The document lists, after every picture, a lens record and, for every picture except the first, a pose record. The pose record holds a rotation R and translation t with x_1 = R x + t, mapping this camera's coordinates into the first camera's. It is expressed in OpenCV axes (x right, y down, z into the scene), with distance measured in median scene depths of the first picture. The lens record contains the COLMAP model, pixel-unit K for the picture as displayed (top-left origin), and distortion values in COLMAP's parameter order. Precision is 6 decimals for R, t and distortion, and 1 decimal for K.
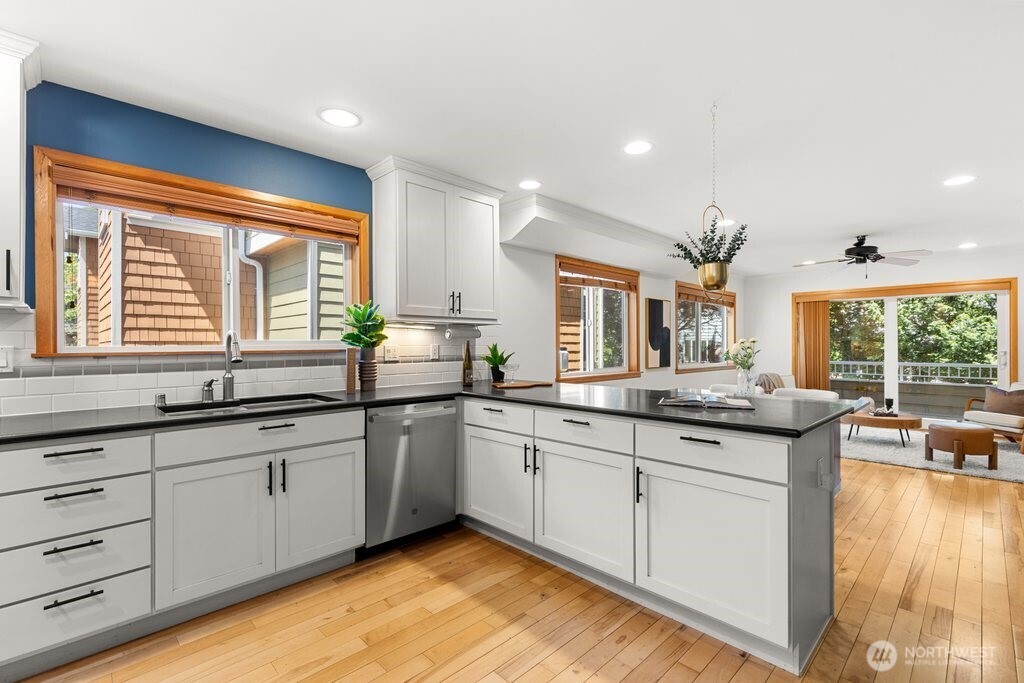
lens RADIAL K [[460.2, 0, 506.3], [0, 460.2, 343.9], [0, 0, 1]] dist [-0.000208, 0.003028]
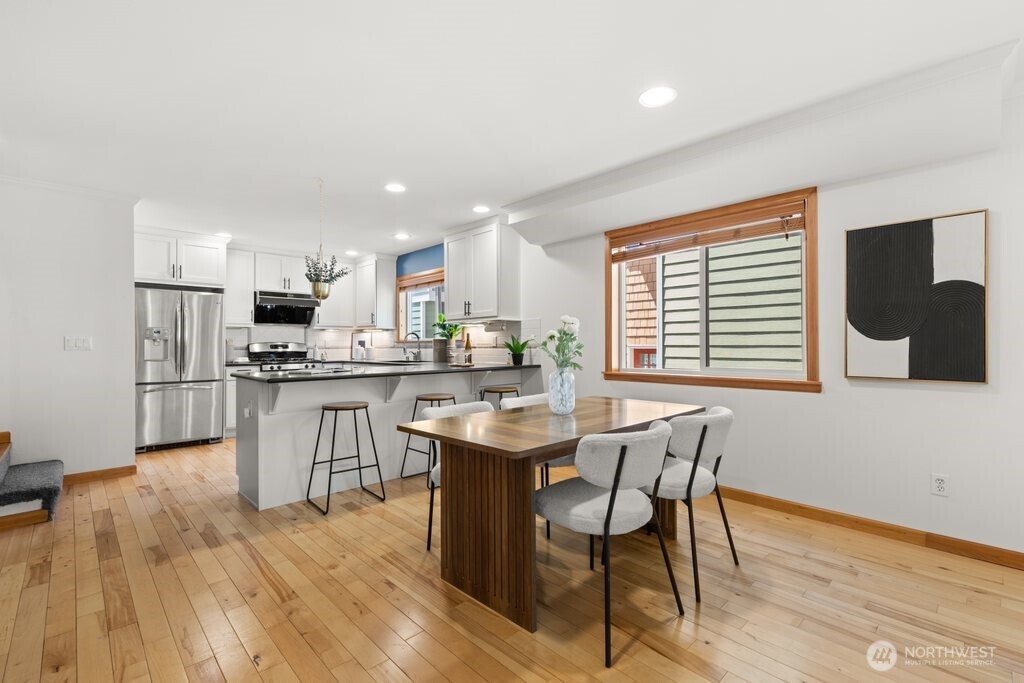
lens RADIAL K [[460.2, 0, 509.9], [0, 460.2, 338.4], [0, 0, 1]] dist [-0.000208, 0.003028]
pose [[-0.010416, -0.010033, -0.999895, 0.988126], [0.007875, 0.999918, -0.010115, 0.018319], [0.999915, -0.007980, -0.010336, 0.818213]]
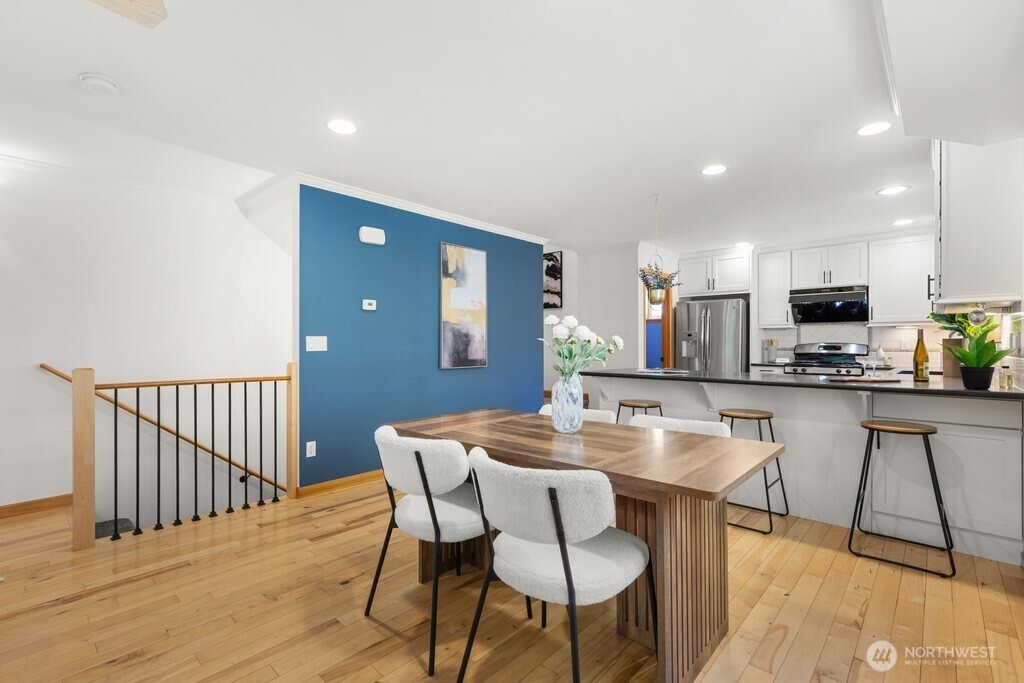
lens RADIAL K [[460.2, 0, 510.5], [0, 460.2, 347.2], [0, 0, 1]] dist [-0.000208, 0.003028]
pose [[-0.998606, 0.000476, -0.052779, 0.532264], [0.000280, 0.999993, 0.003712, 0.017004], [0.052780, 0.003692, -0.998599, 1.308446]]
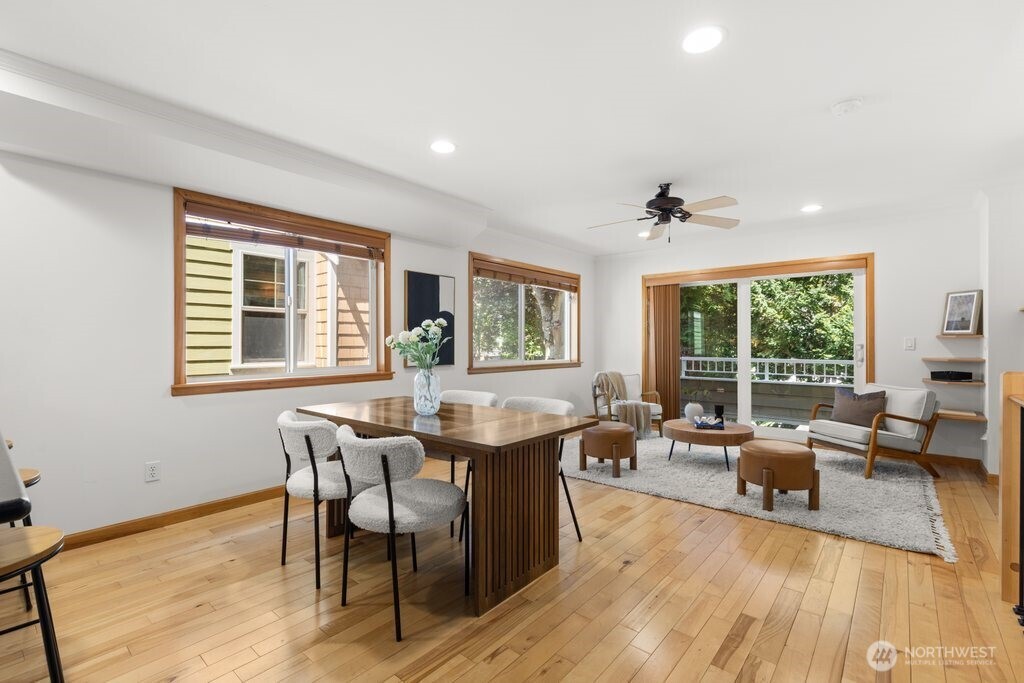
lens RADIAL K [[460.2, 0, 507.3], [0, 460.2, 343.4], [0, 0, 1]] dist [-0.000208, 0.003028]
pose [[0.995516, 0.001622, 0.094577, 0.496063], [-0.002025, 0.999989, 0.004161, 0.014798], [-0.094570, -0.004333, 0.995509, 0.328400]]
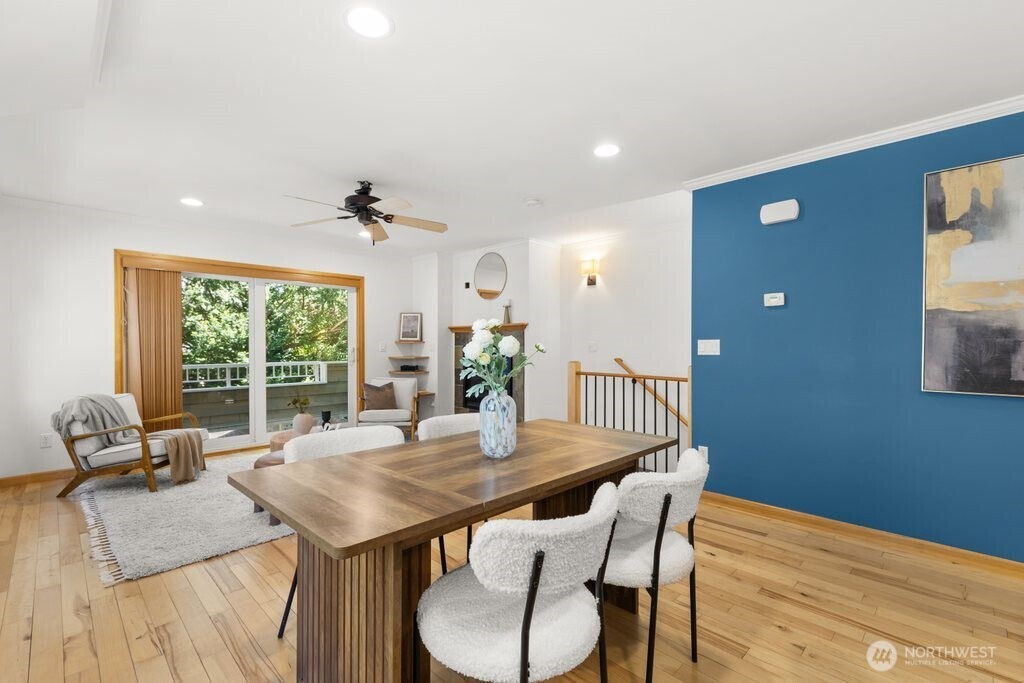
lens RADIAL K [[460.2, 0, 510.2], [0, 460.2, 344.2], [0, 0, 1]] dist [-0.000208, 0.003028]
pose [[-0.012723, 0.001198, 0.999918, 0.083599], [-0.001936, 0.999997, -0.001223, 0.009991], [-0.999917, -0.001952, -0.012721, 0.860581]]
